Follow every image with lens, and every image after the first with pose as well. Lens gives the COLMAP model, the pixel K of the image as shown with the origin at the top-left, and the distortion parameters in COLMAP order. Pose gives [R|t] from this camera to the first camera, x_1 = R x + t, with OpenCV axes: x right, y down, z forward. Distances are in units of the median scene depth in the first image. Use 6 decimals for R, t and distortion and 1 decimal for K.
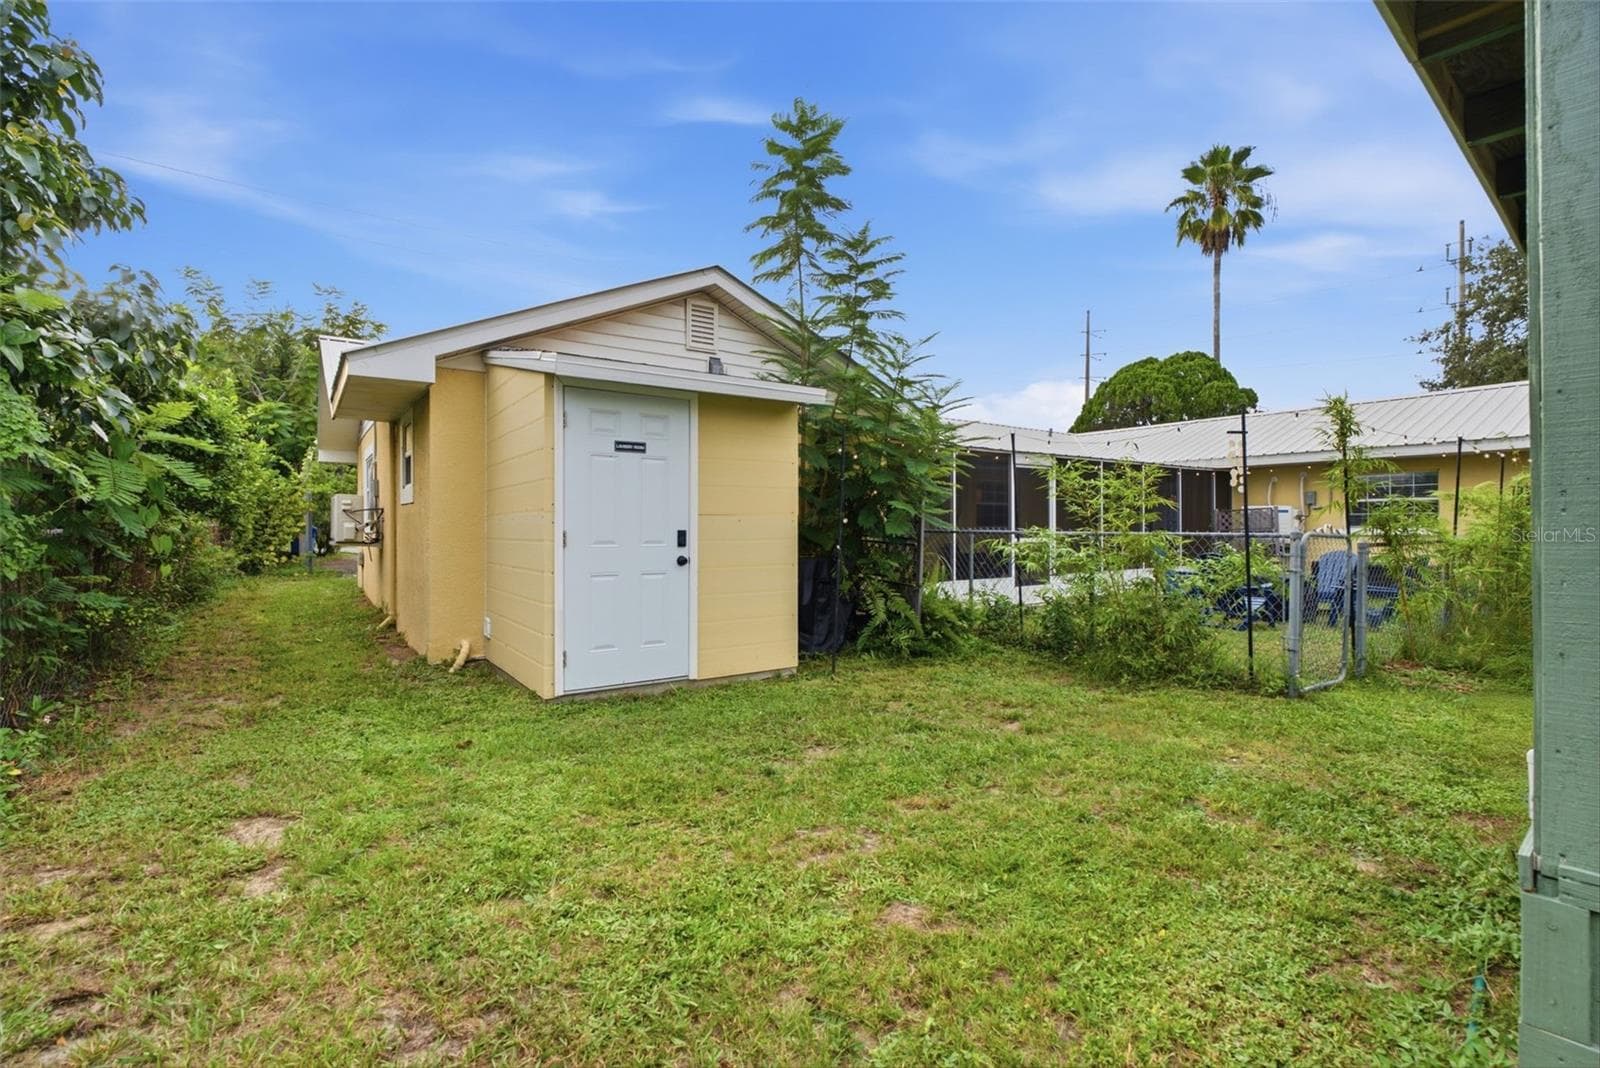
lens RADIAL K [[719.0, 0, 803.4], [0, 719.0, 534.3], [0, 0, 1]] dist [-0.010780, -0.000012]
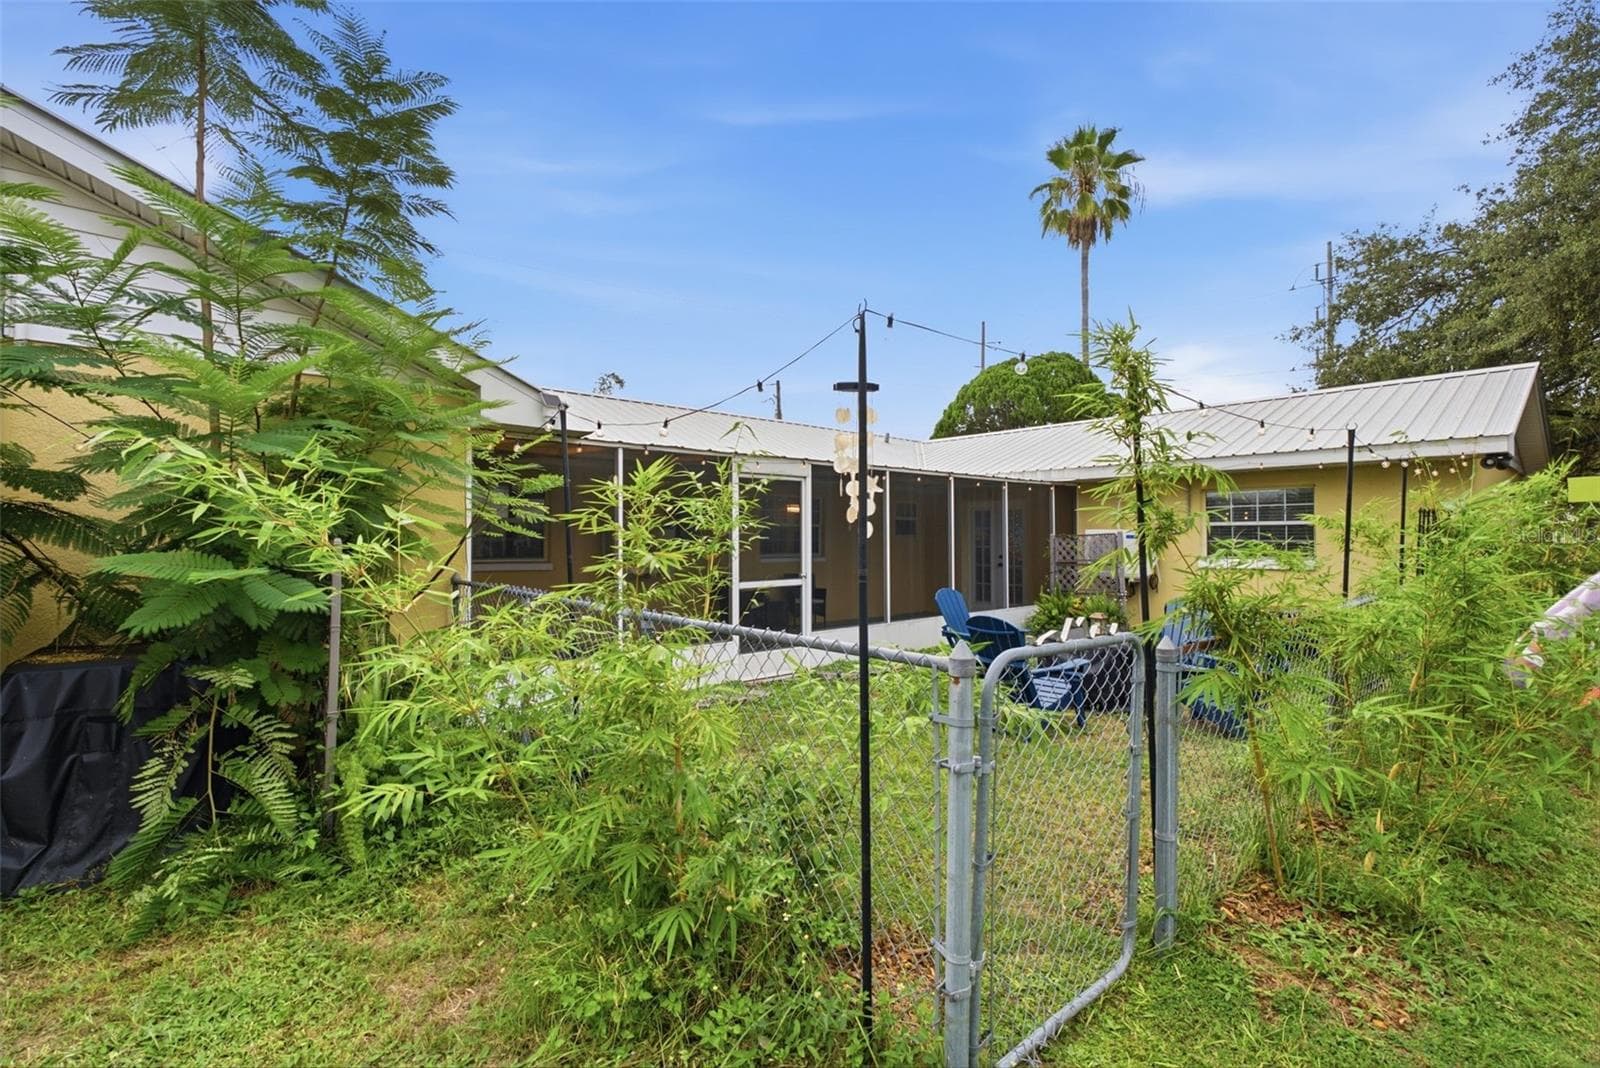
lens RADIAL K [[719.0, 0, 796.9], [0, 719.0, 531.5], [0, 0, 1]] dist [-0.010780, -0.000012]
pose [[0.994467, 0.002194, 0.105029, 0.124756], [-0.000261, 0.999830, -0.018416, -0.013107], [-0.105052, 0.018287, 0.994299, 0.143620]]
